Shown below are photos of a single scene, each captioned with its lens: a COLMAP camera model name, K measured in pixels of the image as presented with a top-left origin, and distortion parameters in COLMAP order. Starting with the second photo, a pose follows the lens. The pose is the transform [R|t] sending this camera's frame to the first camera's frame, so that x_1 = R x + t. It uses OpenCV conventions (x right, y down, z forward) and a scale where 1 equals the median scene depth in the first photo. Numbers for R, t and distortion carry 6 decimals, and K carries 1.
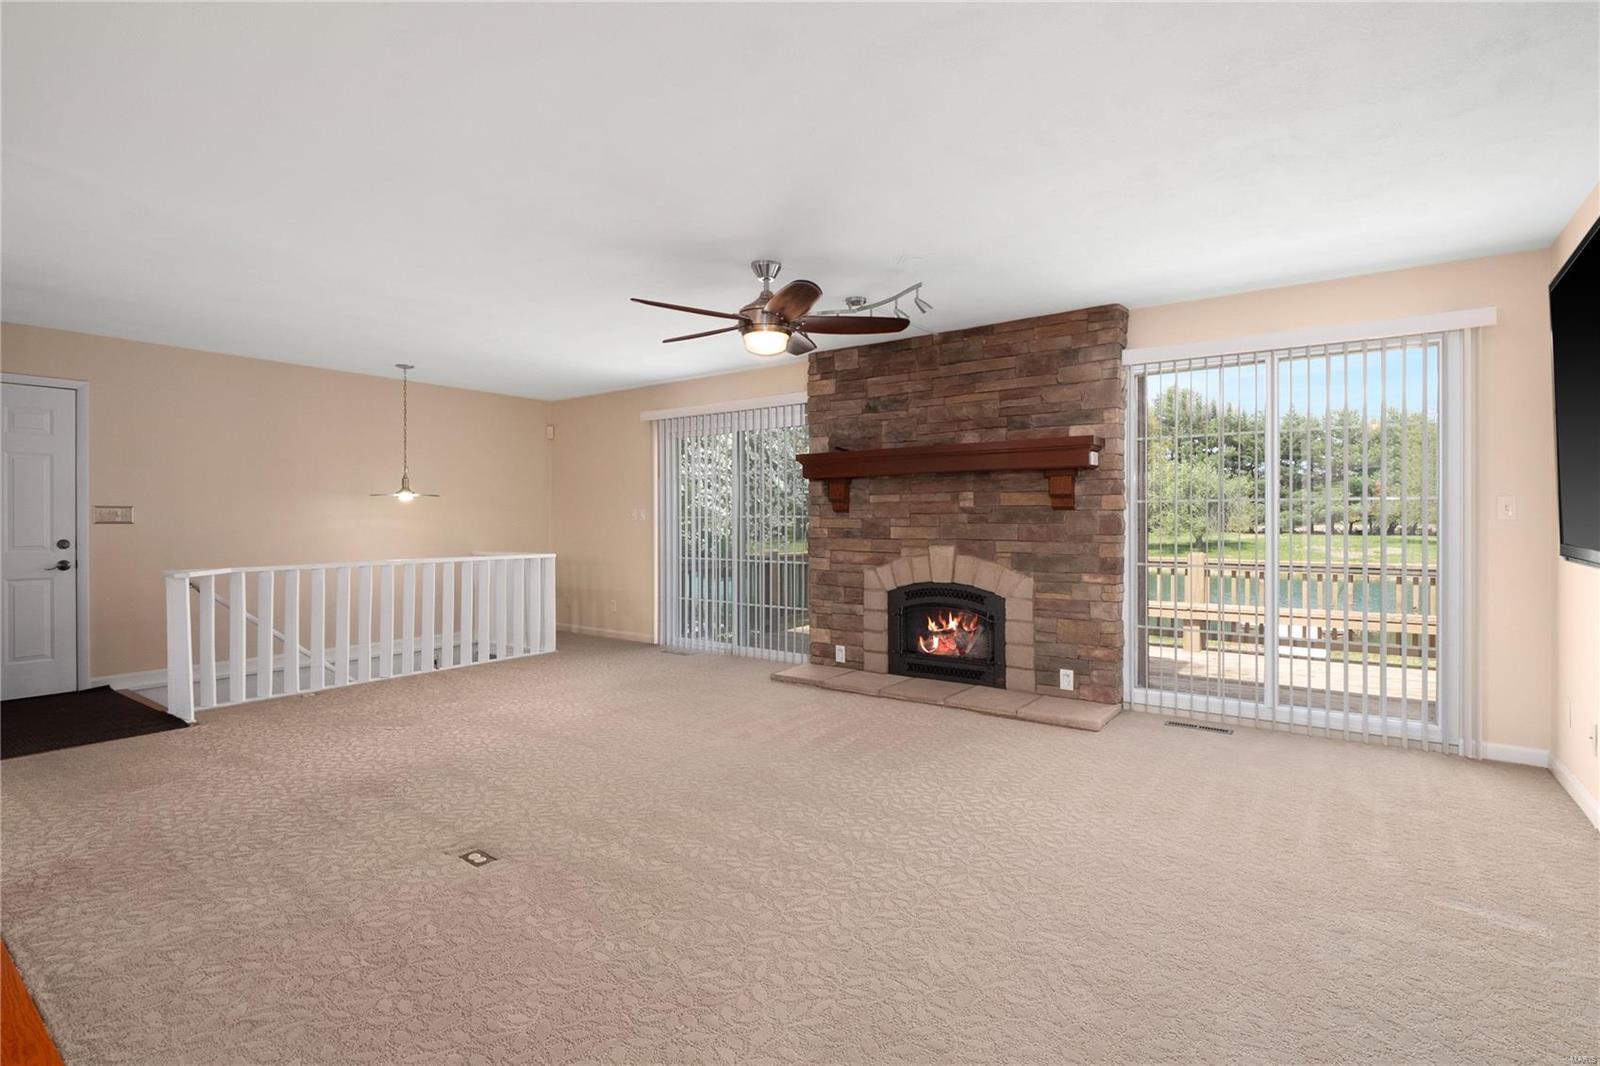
lens RADIAL K [[755.4, 0, 794.7], [0, 755.4, 528.4], [0, 0, 1]] dist [-0.016048, 0.000309]
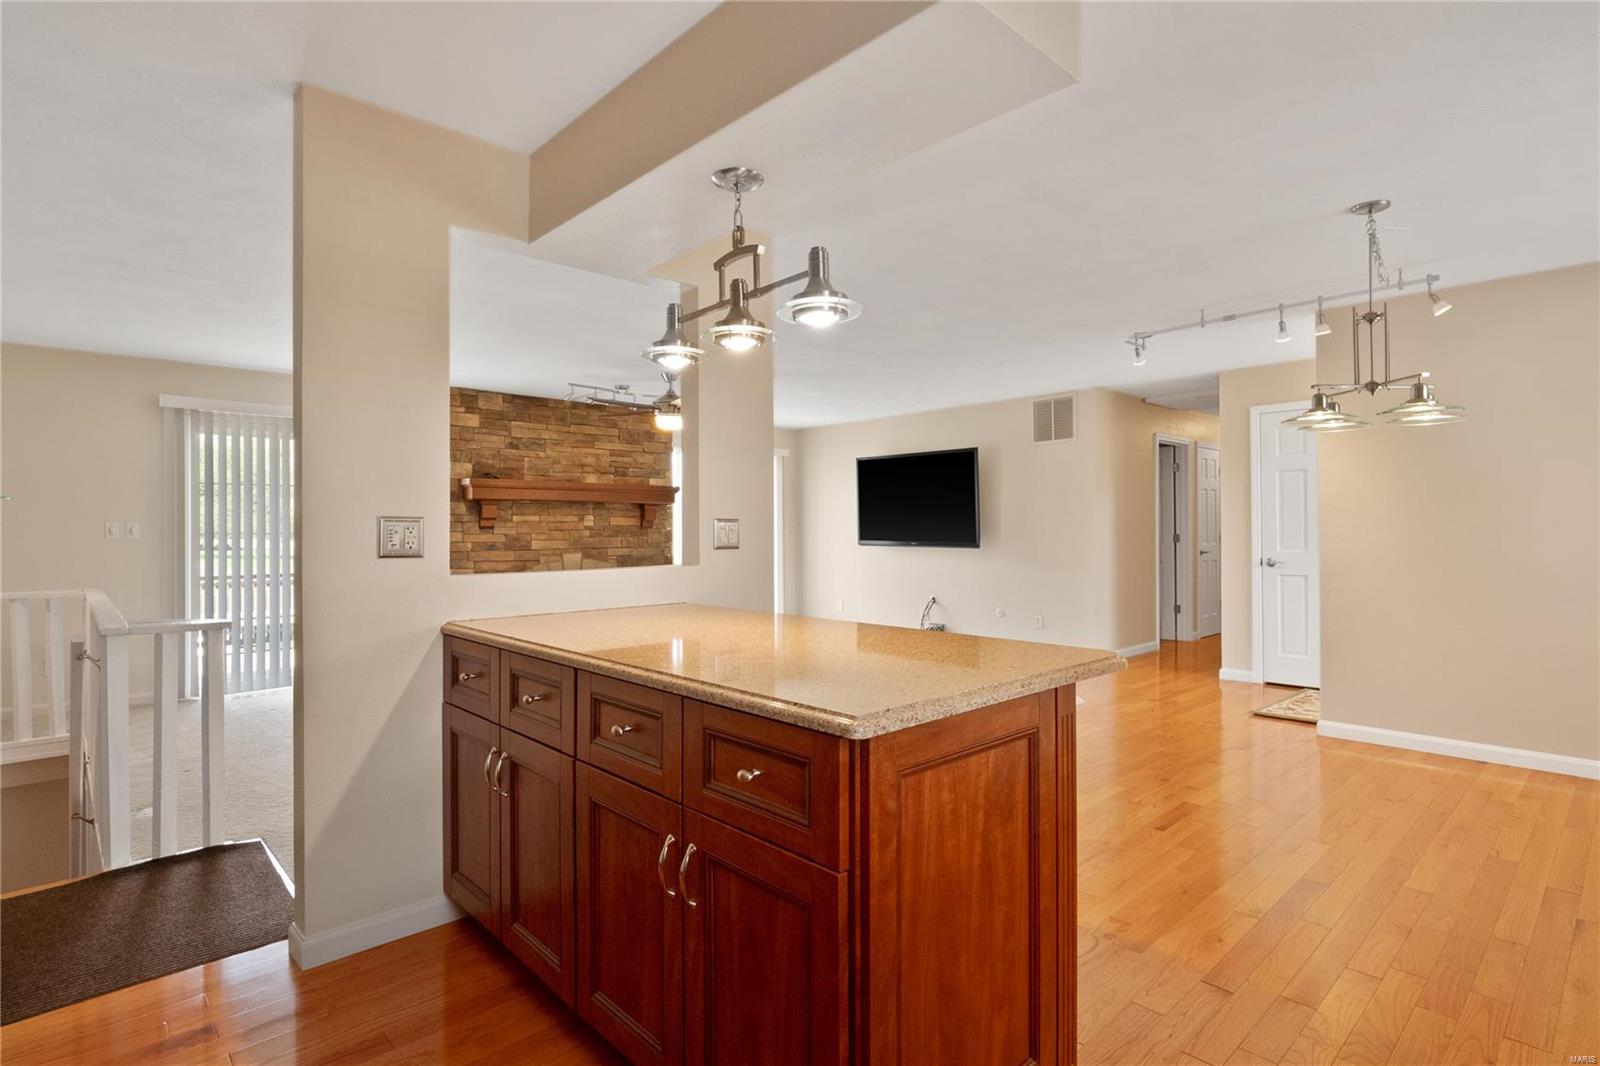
lens RADIAL K [[828.9, 0, 800.4], [0, 828.9, 524.9], [0, 0, 1]] dist [-0.005580, -0.000631]
pose [[0.160891, 0.007607, 0.986943, -1.263982], [0.016375, 0.999812, -0.010376, -0.006749], [-0.986836, 0.017831, 0.160736, 0.340936]]
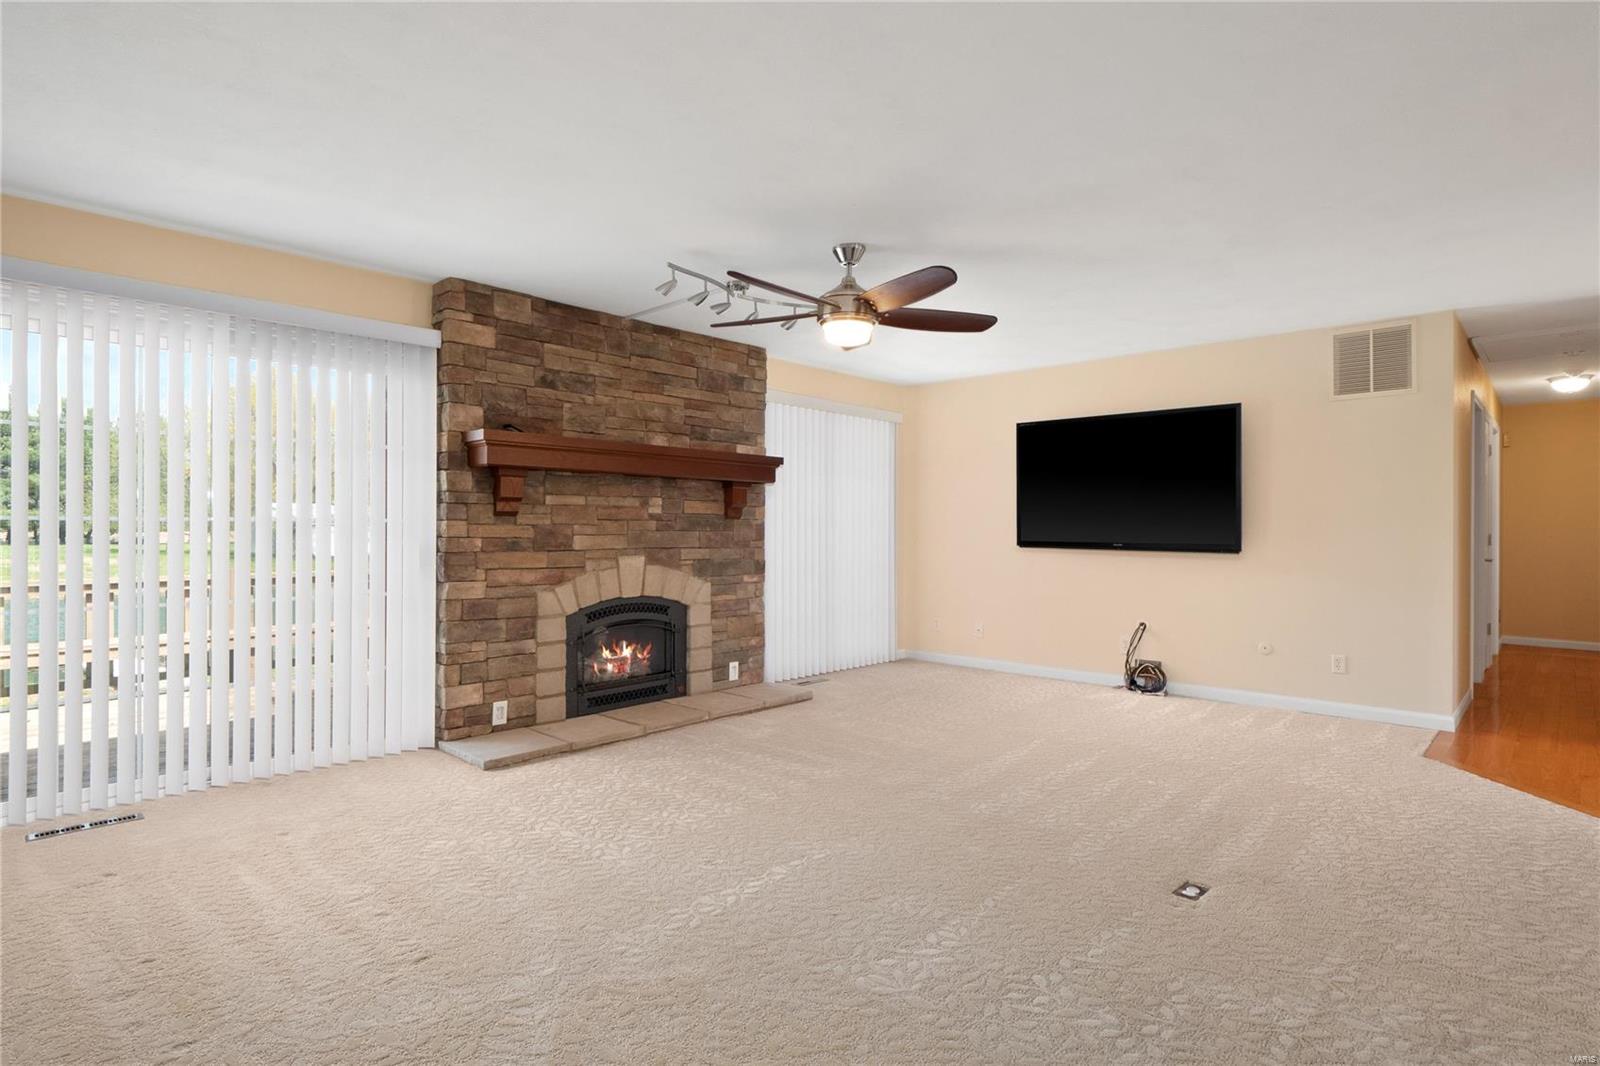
lens RADIAL K [[828.9, 0, 792.5], [0, 828.9, 529.1], [0, 0, 1]] dist [-0.005580, -0.000631]
pose [[0.103712, 0.000496, 0.994607, -0.774613], [0.006046, 0.999981, -0.001129, -0.006789], [-0.994589, 0.006130, 0.103707, 0.716052]]
